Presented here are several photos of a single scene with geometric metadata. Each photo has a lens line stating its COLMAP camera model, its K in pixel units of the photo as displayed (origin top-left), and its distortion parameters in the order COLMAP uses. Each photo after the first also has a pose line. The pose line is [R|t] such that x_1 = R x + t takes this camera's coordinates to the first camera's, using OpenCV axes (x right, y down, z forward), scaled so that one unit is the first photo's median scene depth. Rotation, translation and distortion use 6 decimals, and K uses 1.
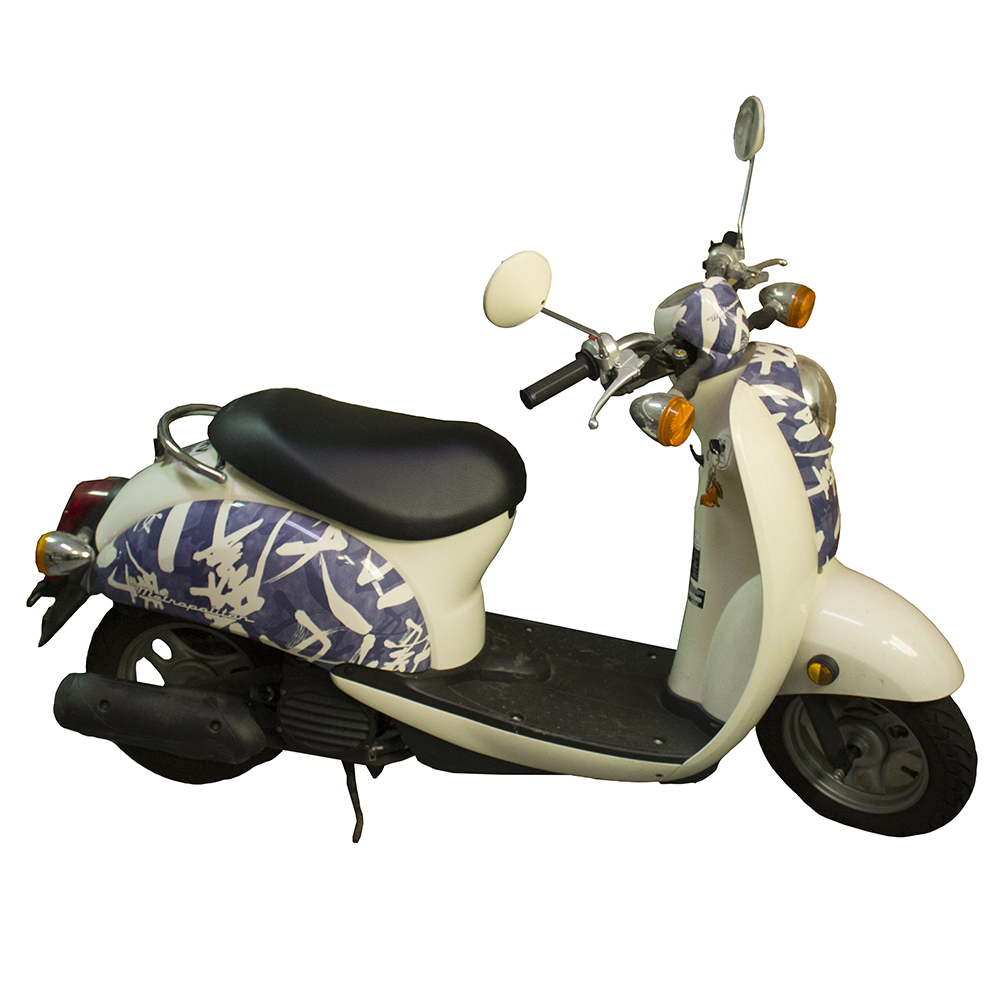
lens RADIAL K [[1396.5, 0, 500.6], [0, 1396.5, 500.1], [0, 0, 1]] dist [-0.059981, 0.000000]
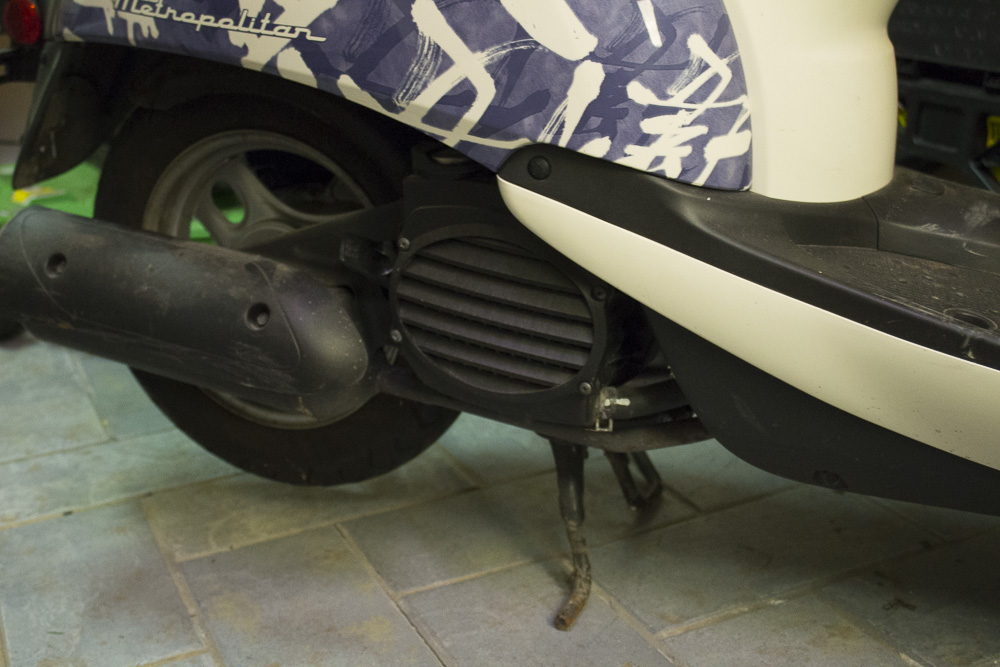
lens RADIAL K [[1330.5, 0, 499.8], [0, 1330.5, 333.0], [0, 0, 1]] dist [-0.008908, 0.000000]
pose [[0.956201, 0.058730, -0.286759, -0.007130], [-0.070659, 0.997006, -0.031419, 0.181934], [0.284055, 0.050305, 0.957487, 0.630949]]
